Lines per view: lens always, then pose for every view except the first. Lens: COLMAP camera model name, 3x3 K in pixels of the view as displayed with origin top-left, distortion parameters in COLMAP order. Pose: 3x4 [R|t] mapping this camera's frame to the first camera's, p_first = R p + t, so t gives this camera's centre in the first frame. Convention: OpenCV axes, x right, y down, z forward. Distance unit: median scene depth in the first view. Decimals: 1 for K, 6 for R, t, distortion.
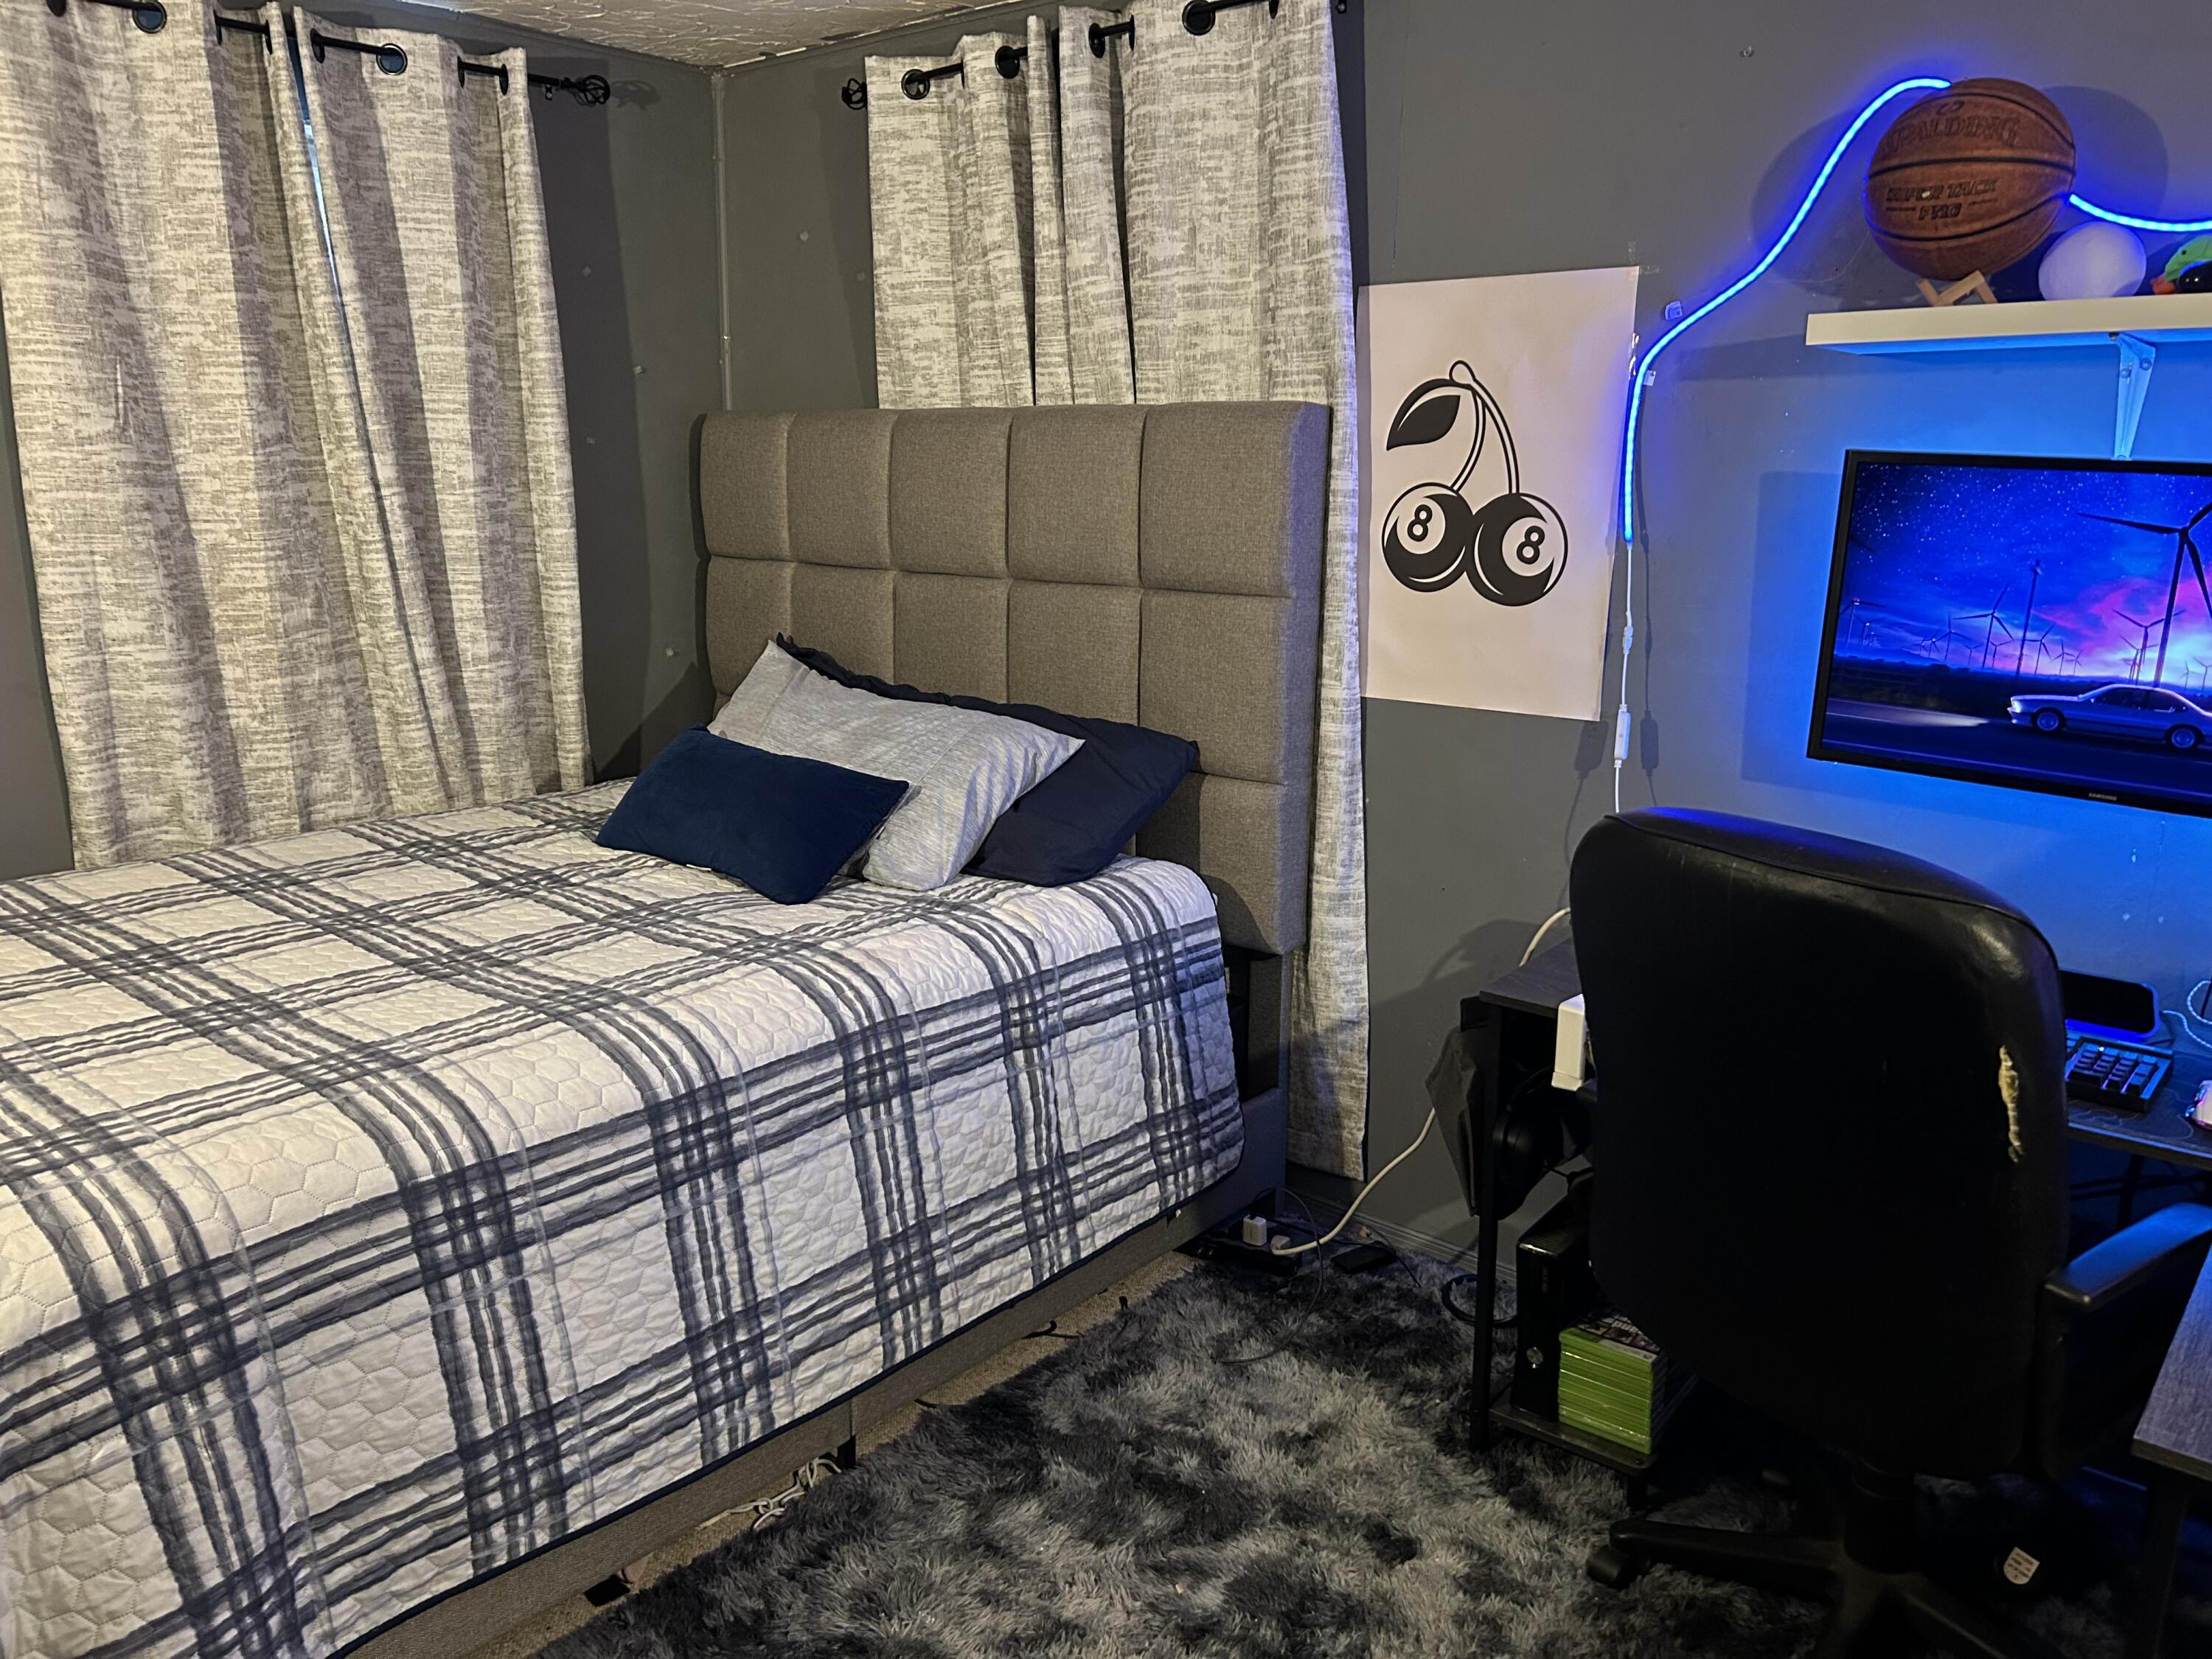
lens RADIAL K [[1646.6, 0, 1101.0], [0, 1646.6, 895.7], [0, 0, 1]] dist [0.062327, -0.071949]
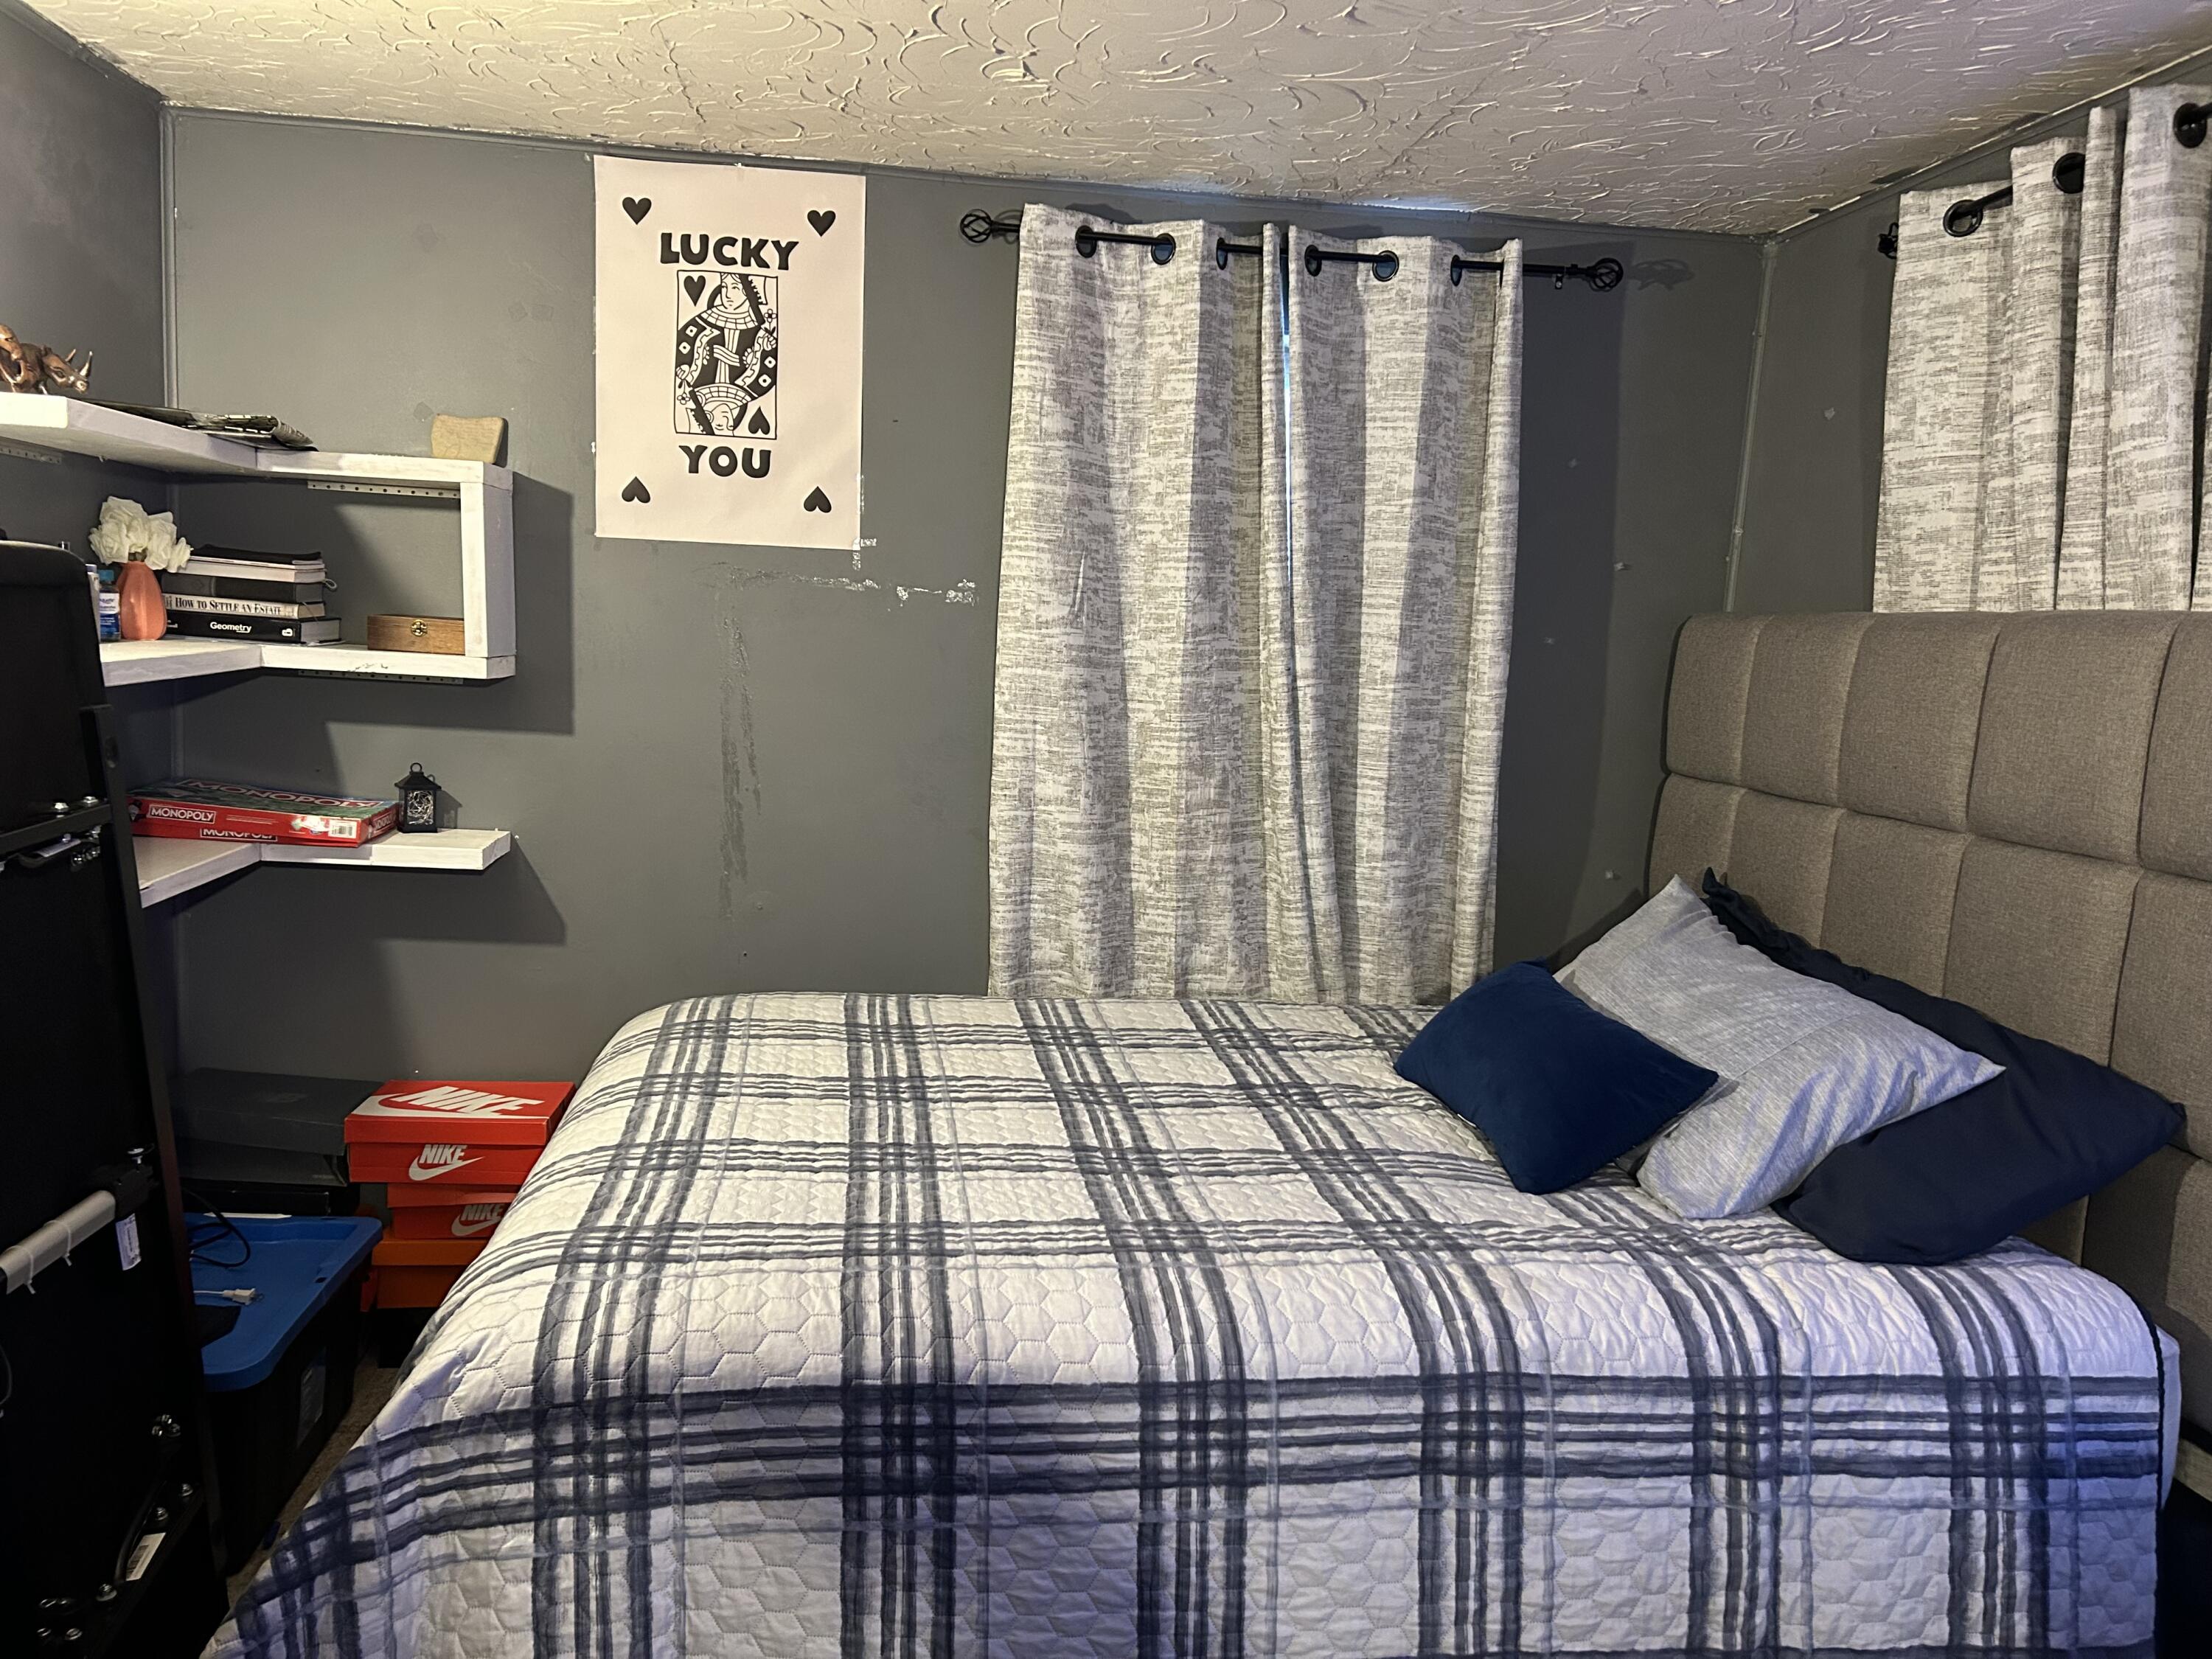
lens RADIAL K [[1646.6, 0, 1101.0], [0, 1646.6, 895.7], [0, 0, 1]] dist [0.062327, -0.071949]
pose [[0.733610, 0.139760, -0.665044, 0.182128], [-0.216789, 0.975622, -0.034112, -0.063051], [0.644064, 0.169200, 0.746025, 0.220902]]
